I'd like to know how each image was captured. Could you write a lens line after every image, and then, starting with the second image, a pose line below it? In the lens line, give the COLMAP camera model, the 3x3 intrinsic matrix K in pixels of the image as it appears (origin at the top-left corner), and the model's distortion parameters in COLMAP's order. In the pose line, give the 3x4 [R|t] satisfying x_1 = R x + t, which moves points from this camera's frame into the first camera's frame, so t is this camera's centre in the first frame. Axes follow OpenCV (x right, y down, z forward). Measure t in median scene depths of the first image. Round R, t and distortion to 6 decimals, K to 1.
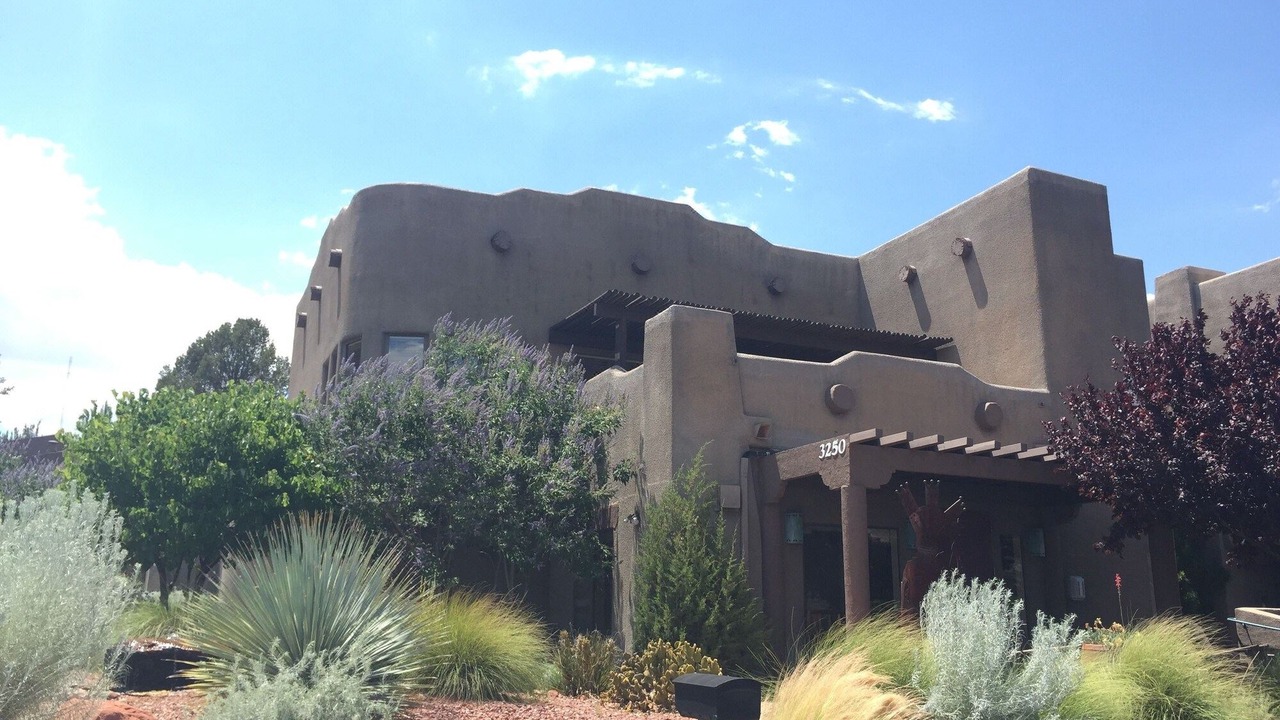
lens RADIAL K [[1079.0, 0, 640.0], [0, 1079.0, 360.0], [0, 0, 1]] dist [0.030304, -0.004099]
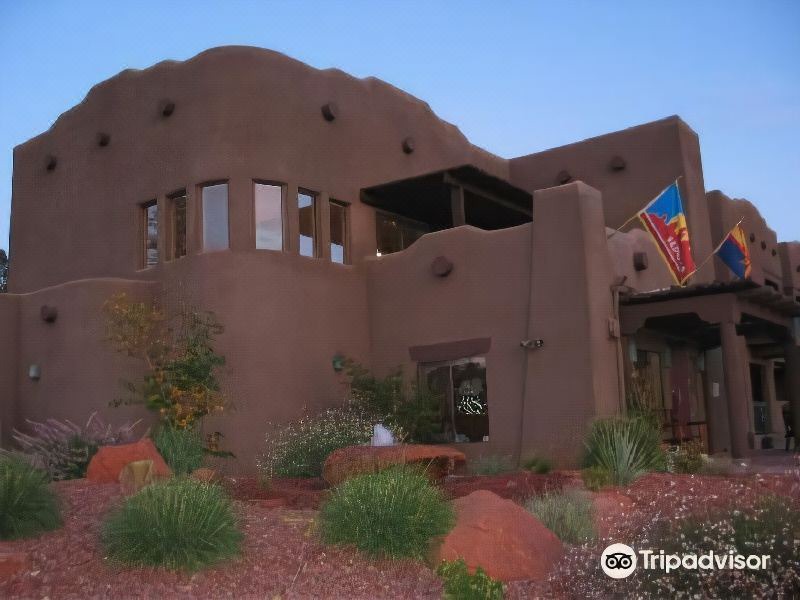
lens RADIAL K [[816.5, 0, 400.0], [0, 816.5, 300.0], [0, 0, 1]] dist [-0.103048, -0.000077]
pose [[0.877615, 0.033449, 0.478197, -0.519501], [-0.066428, 0.996424, 0.052216, 0.046503], [-0.474741, -0.077591, 0.876699, 0.202652]]
